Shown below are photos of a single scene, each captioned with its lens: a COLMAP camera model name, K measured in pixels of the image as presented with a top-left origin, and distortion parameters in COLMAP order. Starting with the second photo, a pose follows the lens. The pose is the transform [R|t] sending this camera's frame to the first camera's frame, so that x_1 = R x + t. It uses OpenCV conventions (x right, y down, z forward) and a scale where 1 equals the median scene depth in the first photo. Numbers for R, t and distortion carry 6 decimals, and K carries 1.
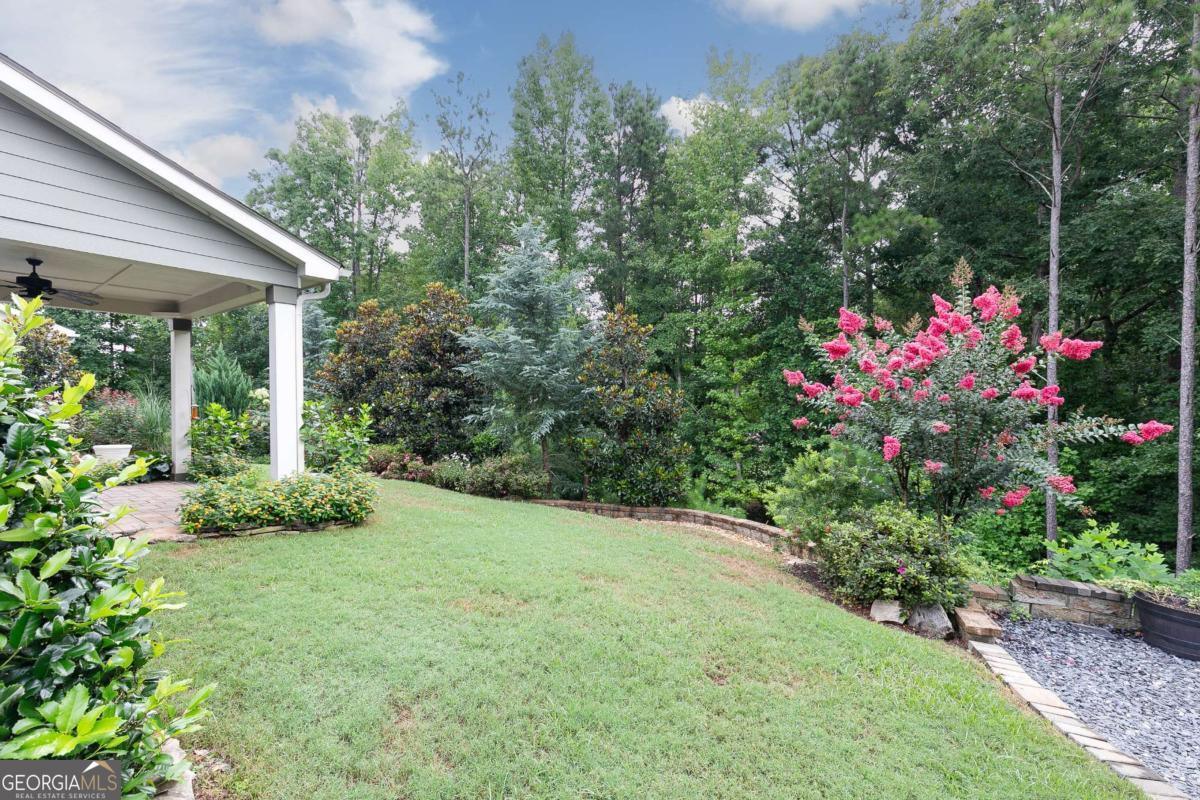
lens RADIAL K [[524.2, 0, 599.8], [0, 524.2, 407.5], [0, 0, 1]] dist [-0.003428, 0.000165]
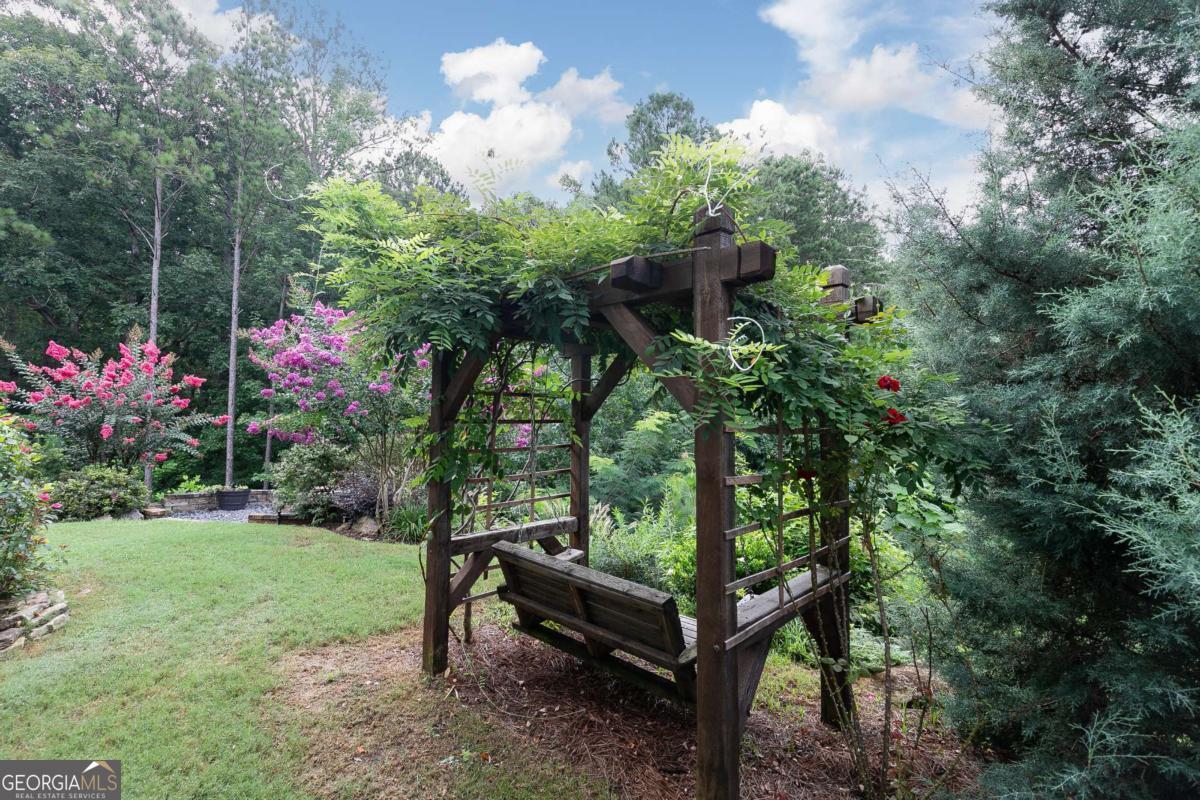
lens RADIAL K [[524.2, 0, 597.0], [0, 524.2, 400.4], [0, 0, 1]] dist [-0.003428, 0.000165]
pose [[0.110456, 0.013710, 0.993786, -0.392821], [-0.008695, 0.999880, -0.012827, -0.008378], [-0.993843, -0.007224, 0.110562, -0.330678]]
